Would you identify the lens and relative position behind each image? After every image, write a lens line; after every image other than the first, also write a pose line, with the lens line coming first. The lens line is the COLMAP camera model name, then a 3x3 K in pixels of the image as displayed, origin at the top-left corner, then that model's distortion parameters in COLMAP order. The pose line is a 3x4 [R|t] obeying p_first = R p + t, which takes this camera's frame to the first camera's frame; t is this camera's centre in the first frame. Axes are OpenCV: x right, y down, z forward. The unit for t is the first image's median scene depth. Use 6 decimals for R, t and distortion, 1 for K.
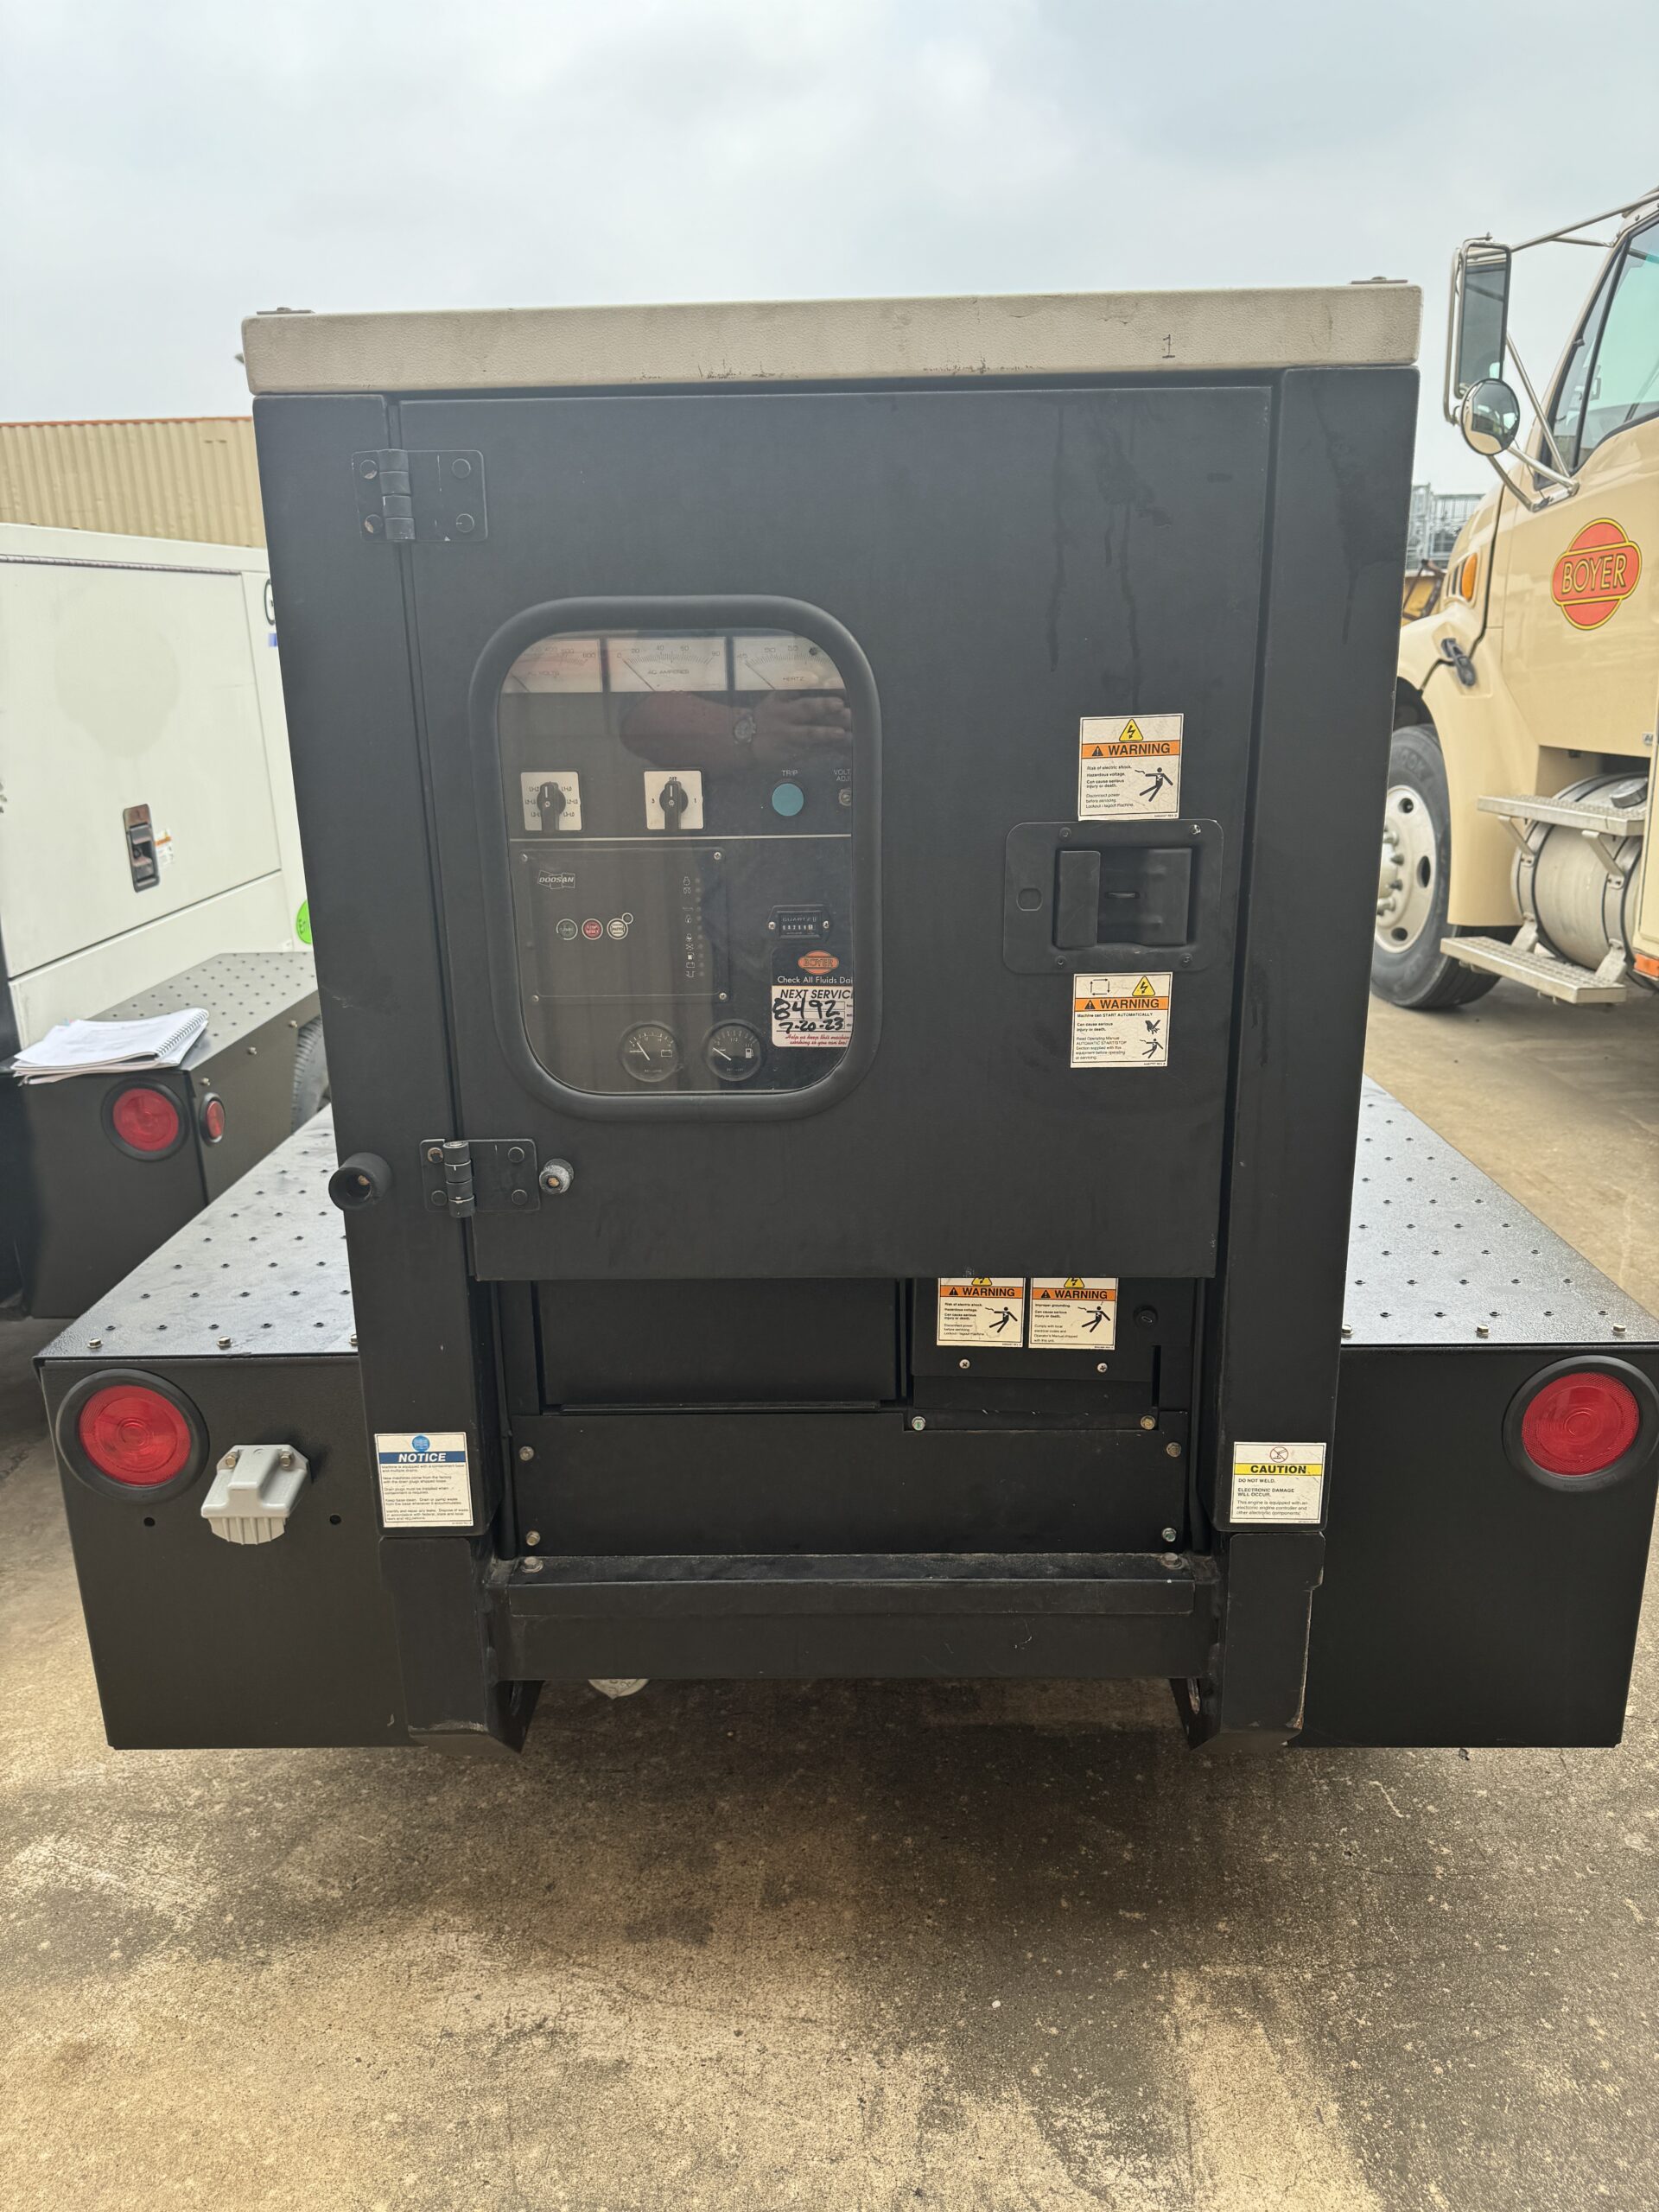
lens RADIAL K [[1625.6, 0, 829.5], [0, 1625.6, 1106.0], [0, 0, 1]] dist [0.124901, -0.222465]
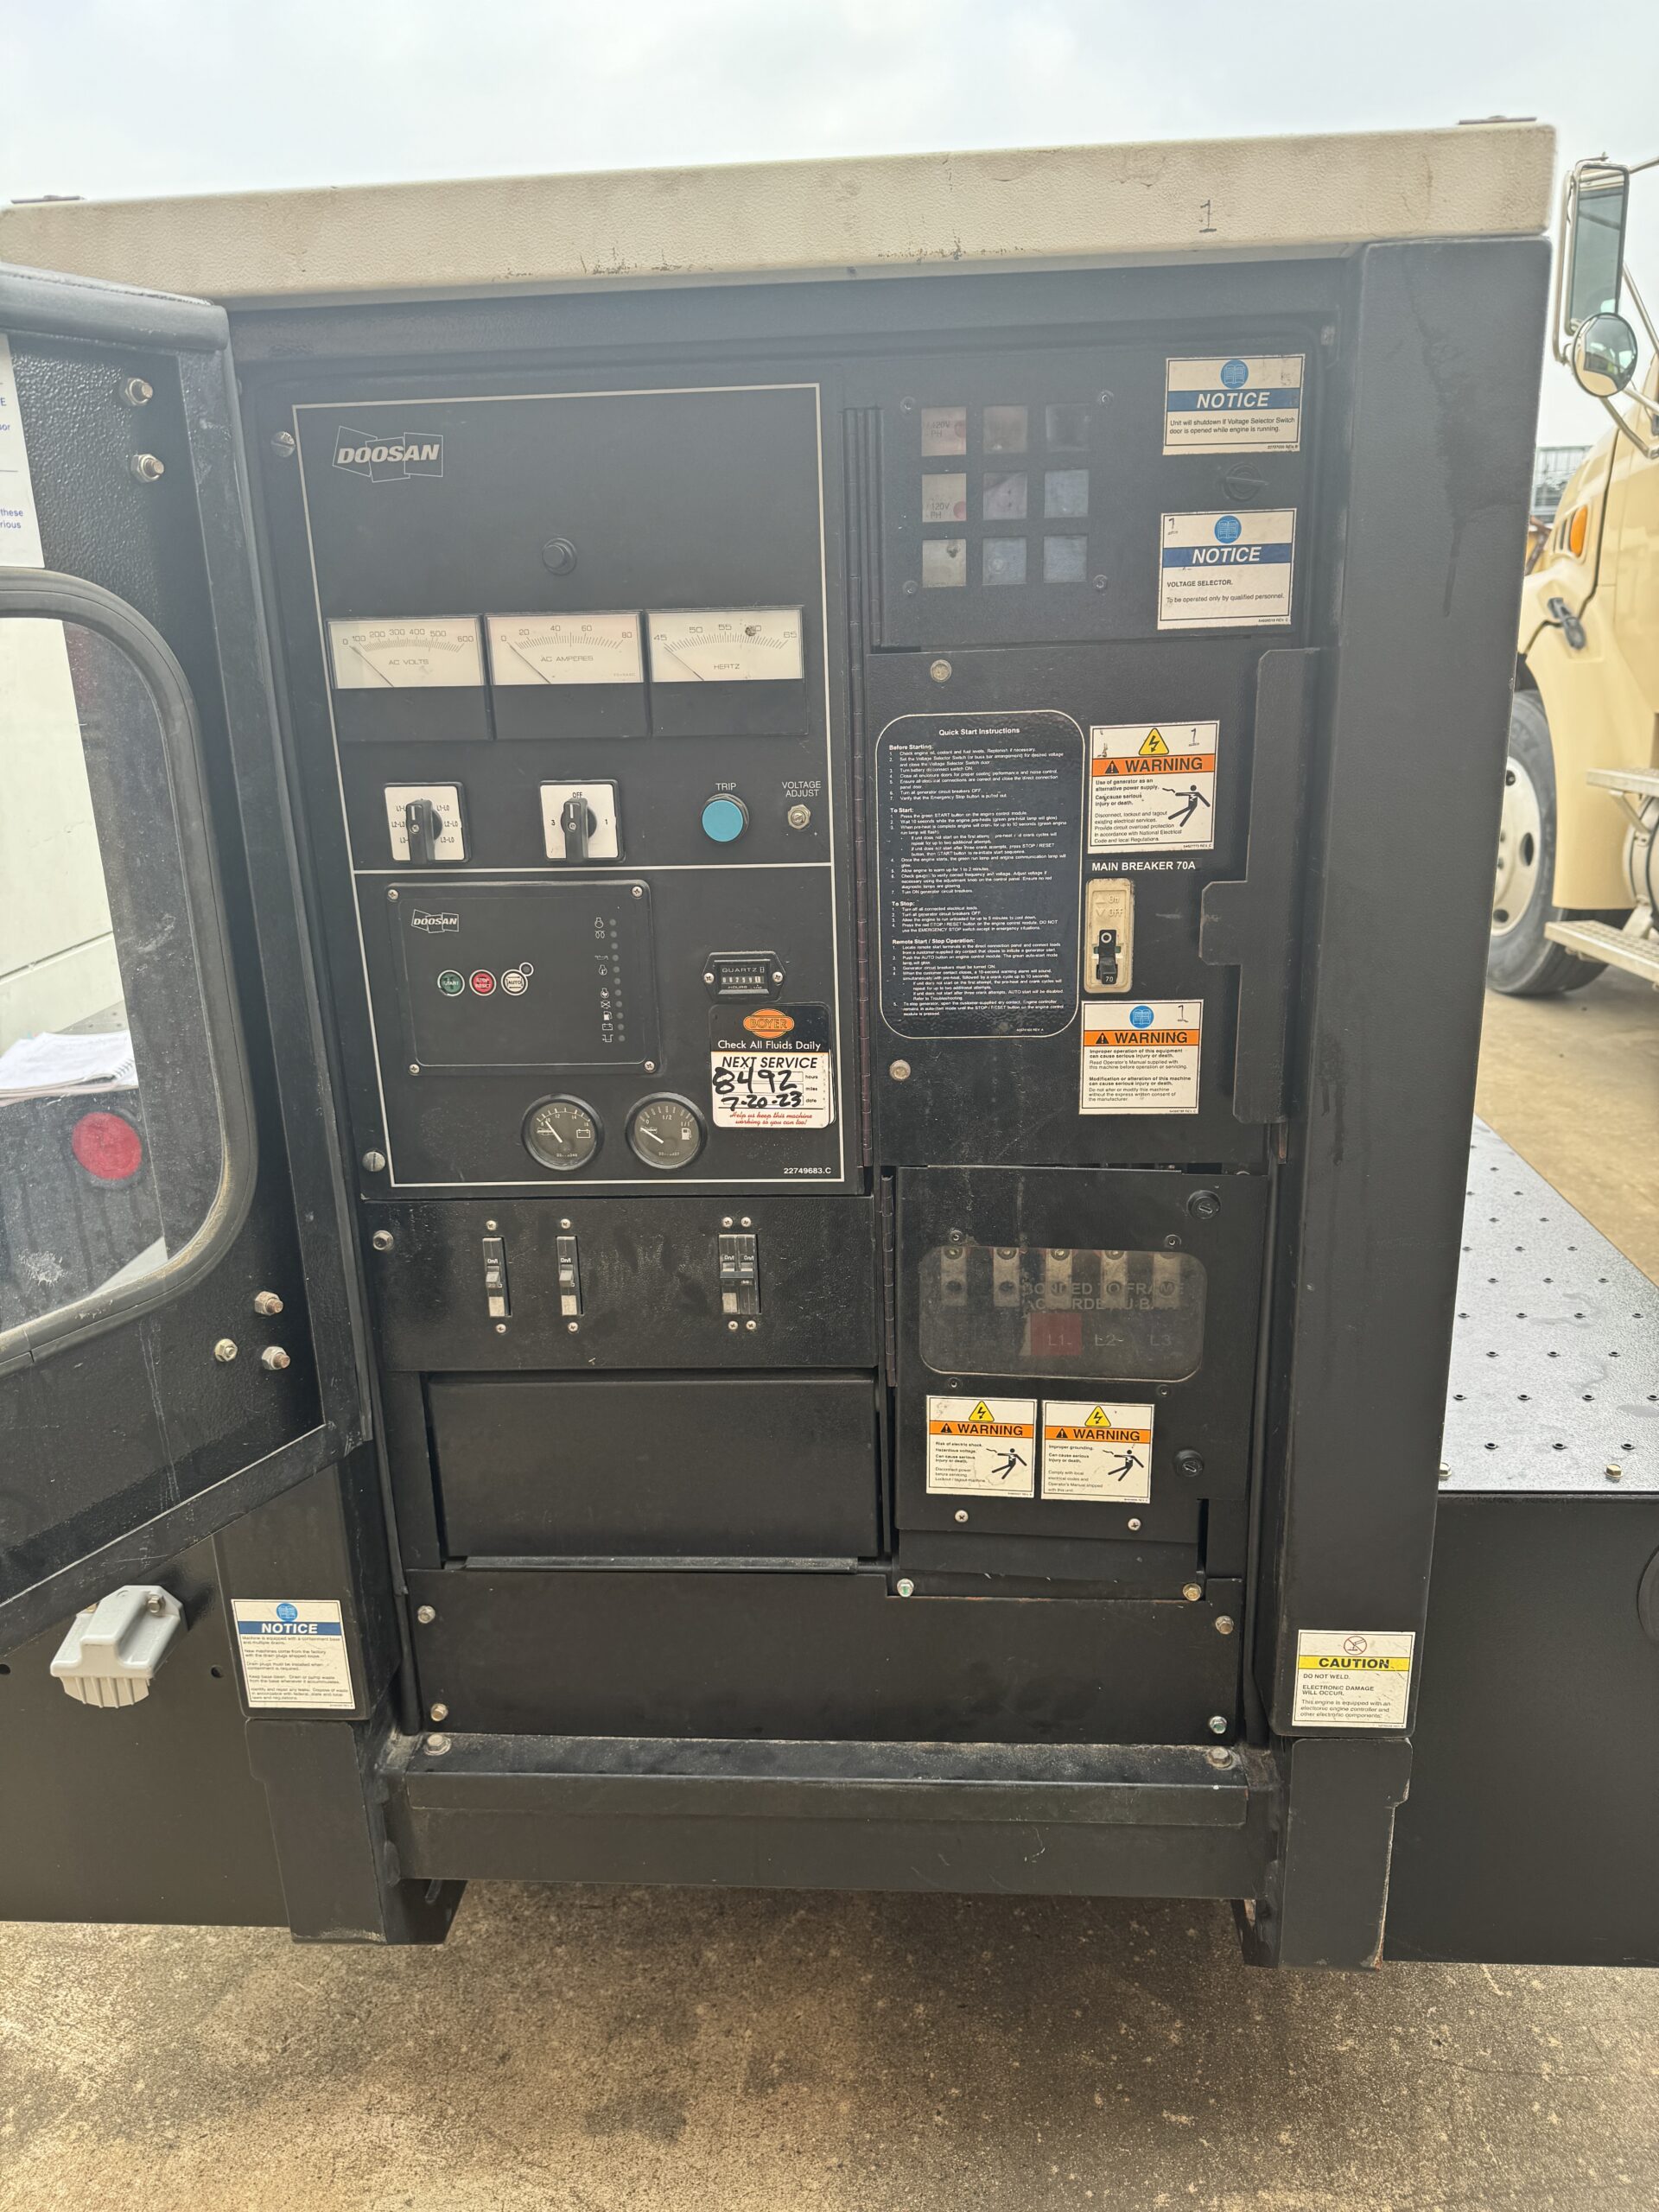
lens RADIAL K [[1658.6, 0, 829.5], [0, 1658.6, 1106.0], [0, 0, 1]] dist [0.048828, -0.067599]
pose [[0.998925, 0.002221, -0.046298, 0.051974], [-0.001488, 0.999873, 0.015878, -0.052919], [0.046328, -0.015792, 0.998801, 0.172407]]
